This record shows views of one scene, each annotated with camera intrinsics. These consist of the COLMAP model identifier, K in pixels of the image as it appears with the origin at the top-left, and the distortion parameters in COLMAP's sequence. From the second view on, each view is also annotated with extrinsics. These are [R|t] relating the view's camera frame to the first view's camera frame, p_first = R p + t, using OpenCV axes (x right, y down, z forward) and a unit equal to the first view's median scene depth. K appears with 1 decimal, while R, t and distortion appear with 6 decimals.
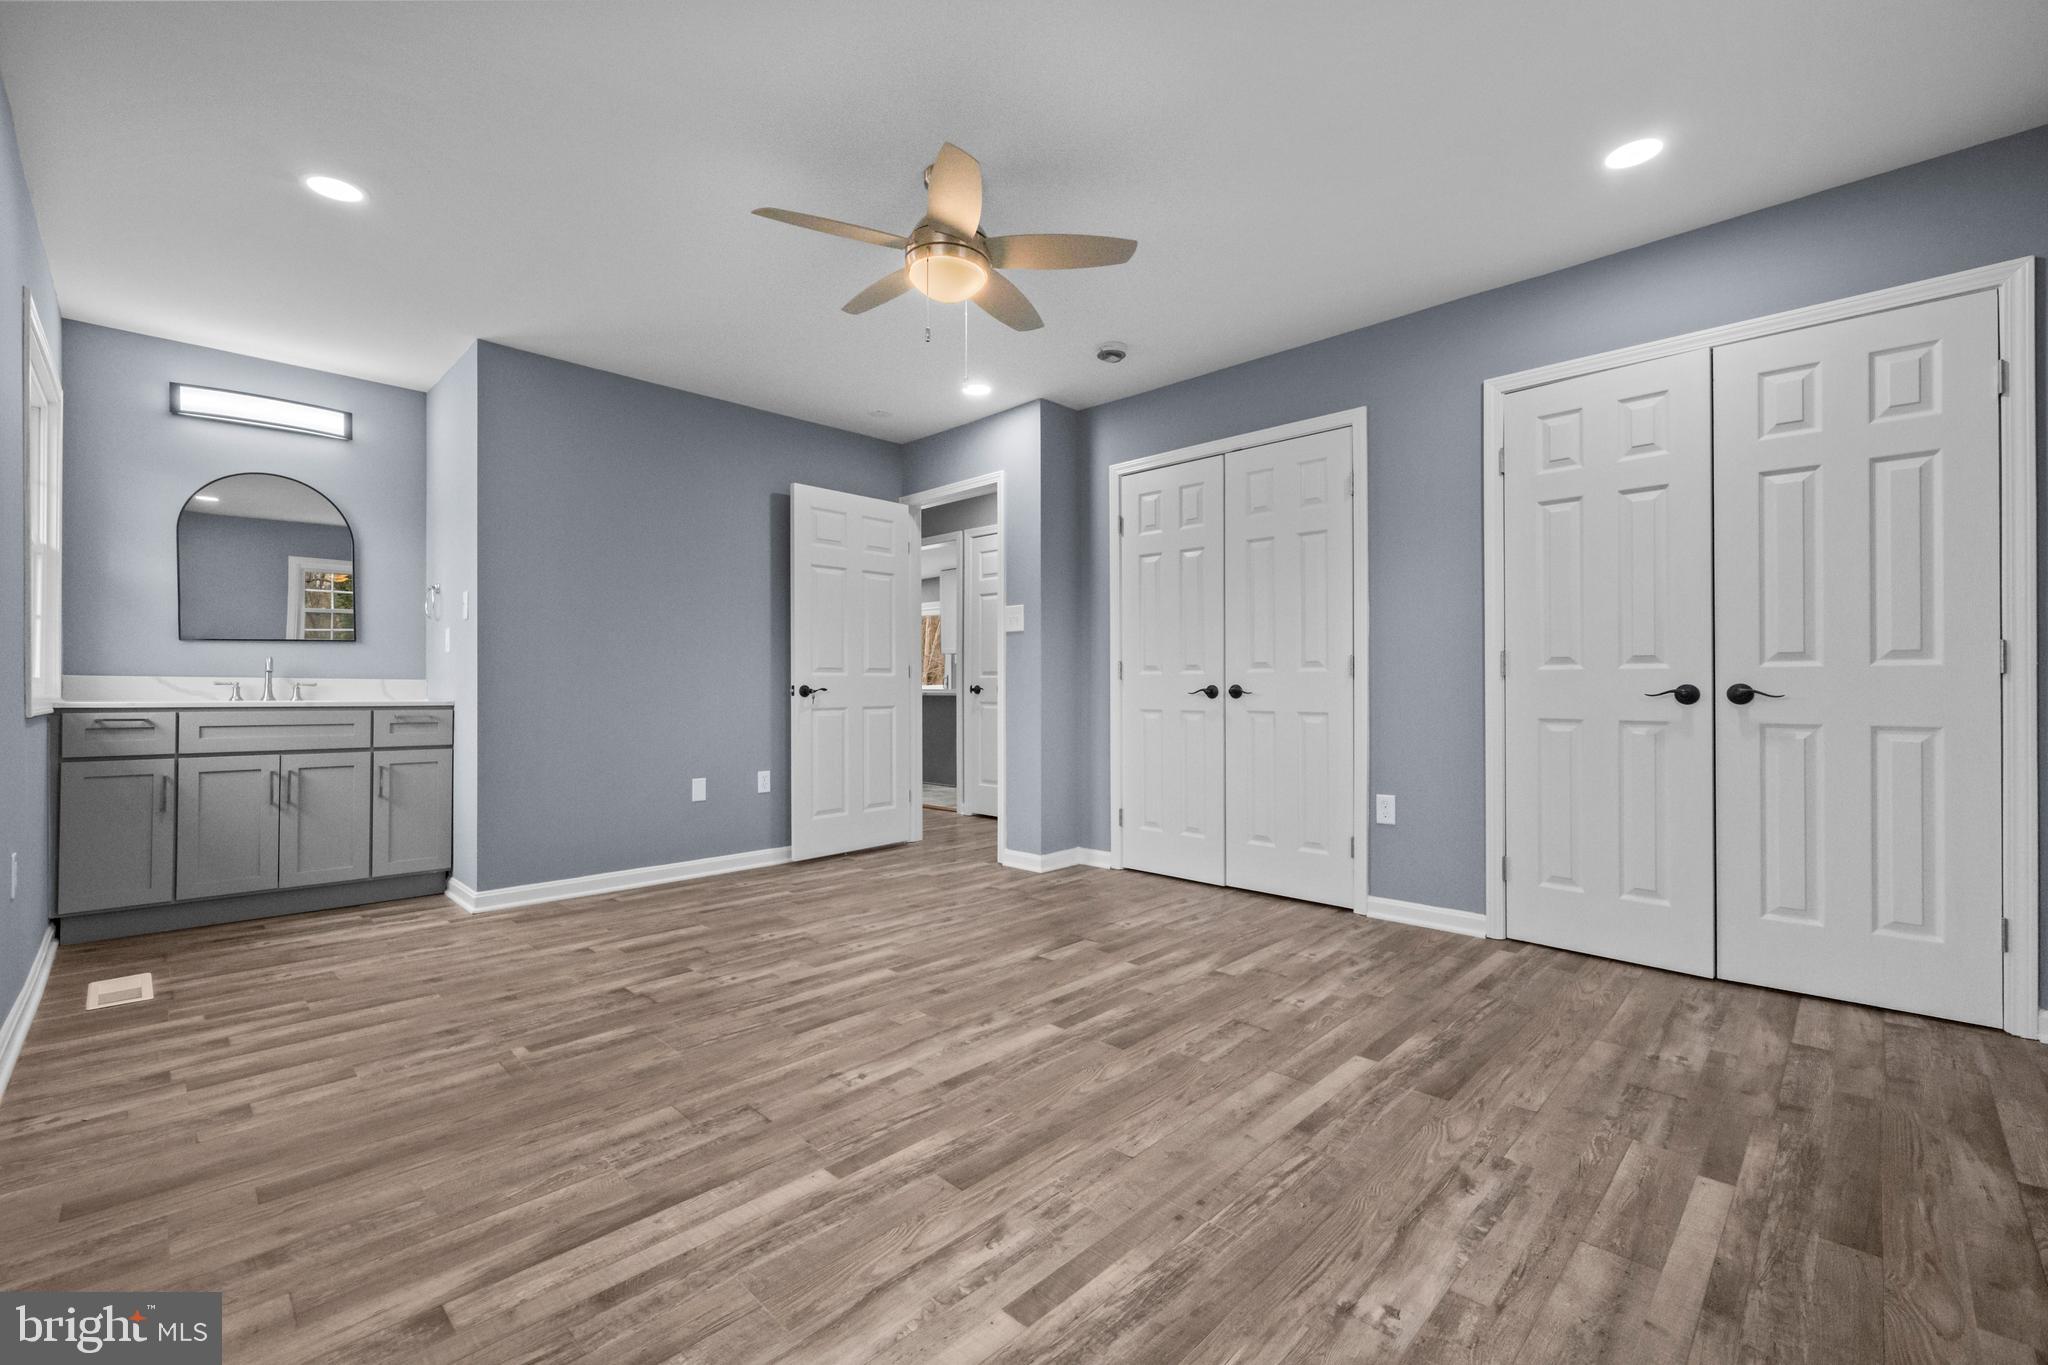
lens RADIAL K [[881.2, 0, 1024.0], [0, 881.2, 682.5], [0, 0, 1]] dist [-0.005050, -0.000528]
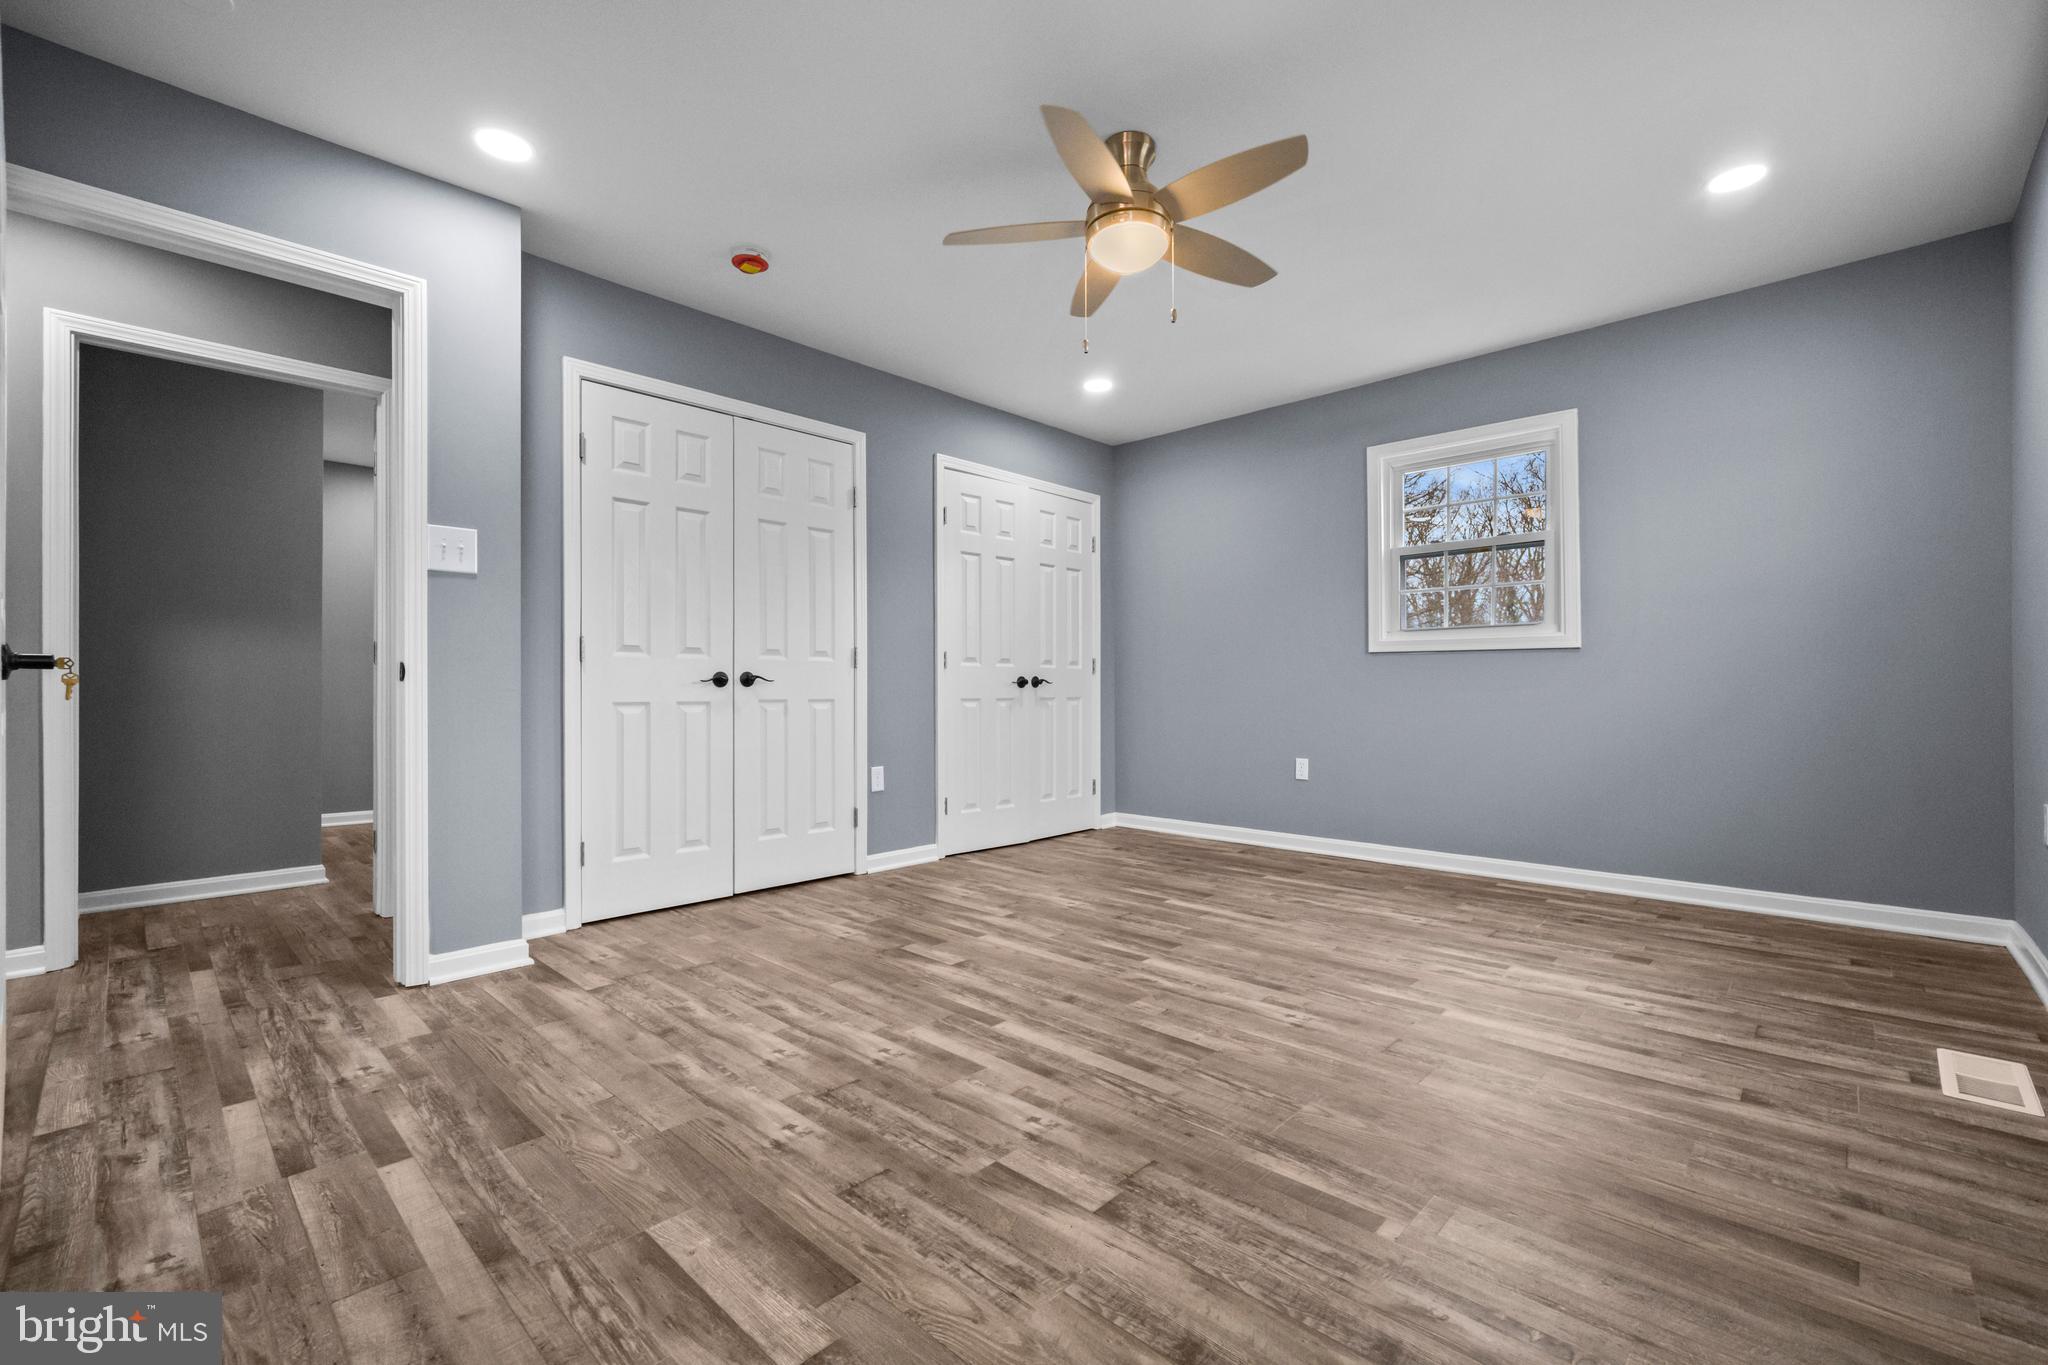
lens RADIAL K [[866.7, 0, 1026.2], [0, 866.7, 692.1], [0, 0, 1]] dist [0.000535, 0.000277]
pose [[-0.028146, 0.000492, 0.999604, -0.896034], [-0.000579, 1.000000, -0.000509, 0.031790], [-0.999604, -0.000593, -0.028146, 0.970395]]
